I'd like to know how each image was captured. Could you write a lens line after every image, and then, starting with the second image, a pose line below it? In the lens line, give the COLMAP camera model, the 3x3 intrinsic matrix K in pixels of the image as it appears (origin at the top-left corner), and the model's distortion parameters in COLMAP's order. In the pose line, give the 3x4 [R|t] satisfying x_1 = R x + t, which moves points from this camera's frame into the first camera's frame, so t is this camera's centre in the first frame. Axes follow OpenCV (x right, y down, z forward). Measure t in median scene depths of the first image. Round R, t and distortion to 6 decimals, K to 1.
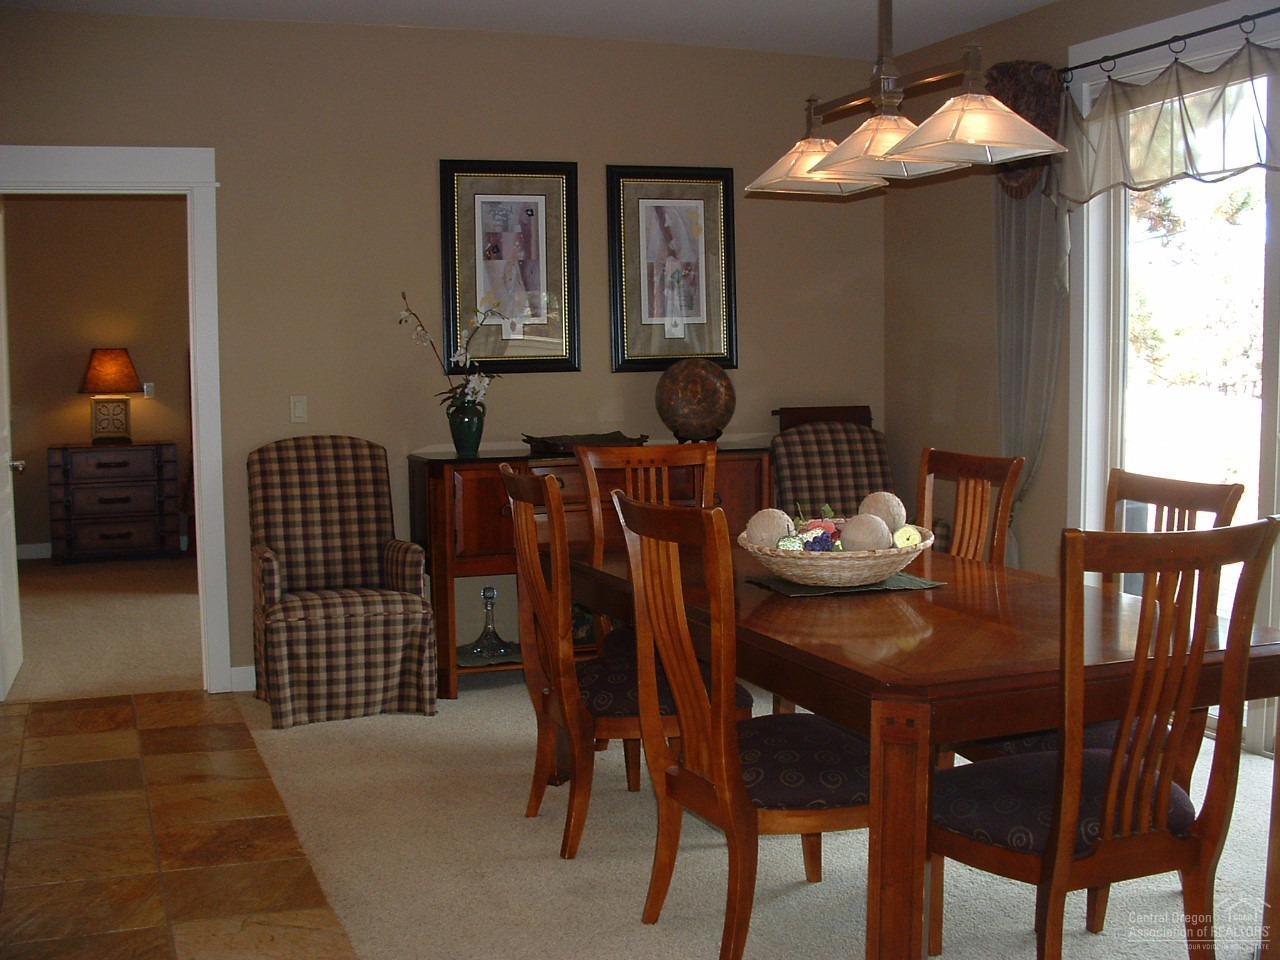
lens RADIAL K [[1533.1, 0, 637.5], [0, 1533.1, 552.1], [0, 0, 1]] dist [-0.266331, 0.270596]
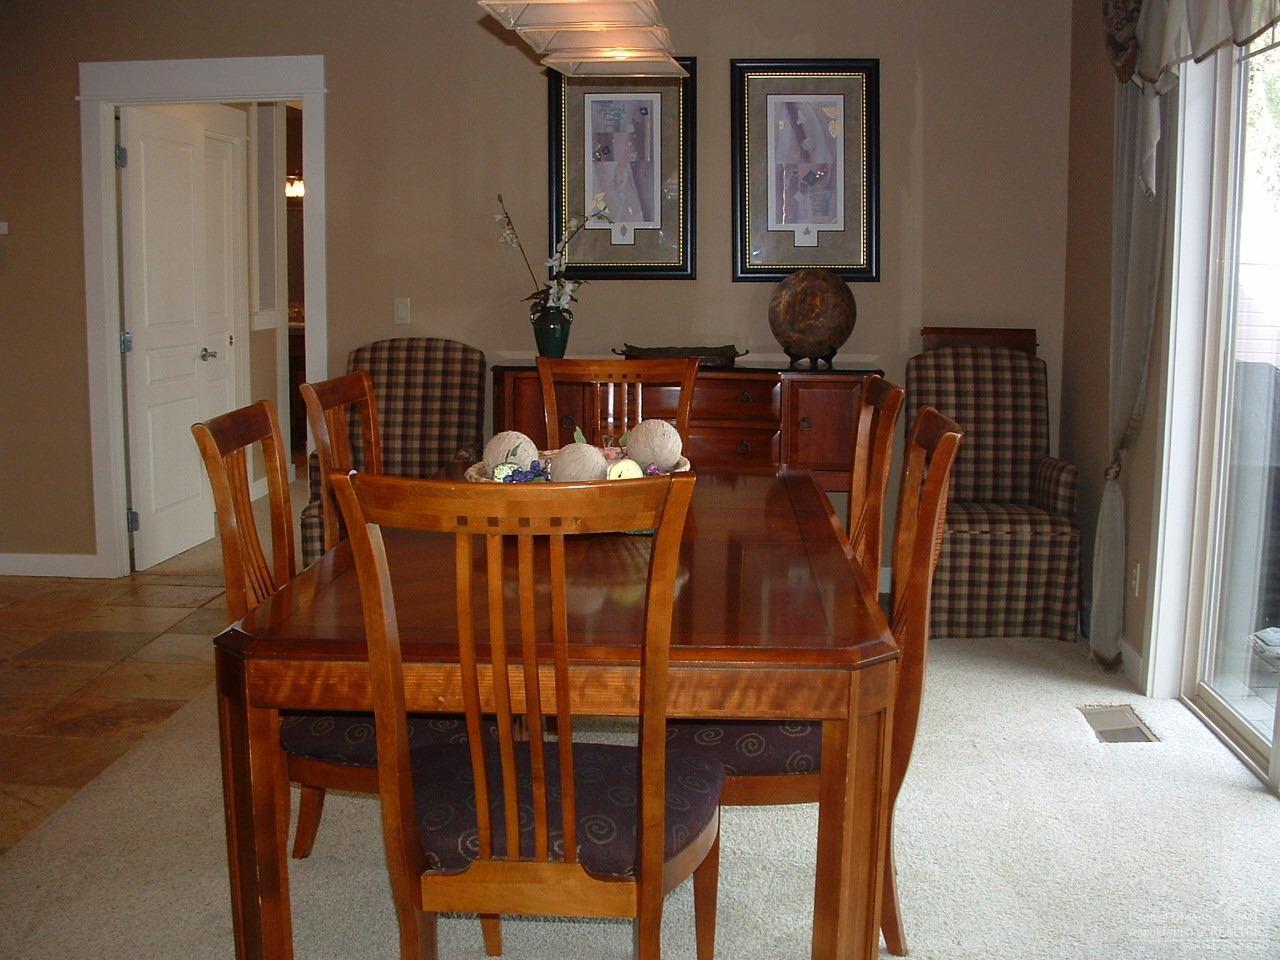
lens RADIAL K [[1533.1, 0, 637.5], [0, 1533.1, 552.1], [0, 0, 1]] dist [-0.266331, 0.270596]
pose [[0.909696, 0.092430, -0.404858, 0.330563], [-0.067477, 0.994859, 0.075511, -0.020132], [0.409756, -0.041373, 0.911256, 0.127709]]
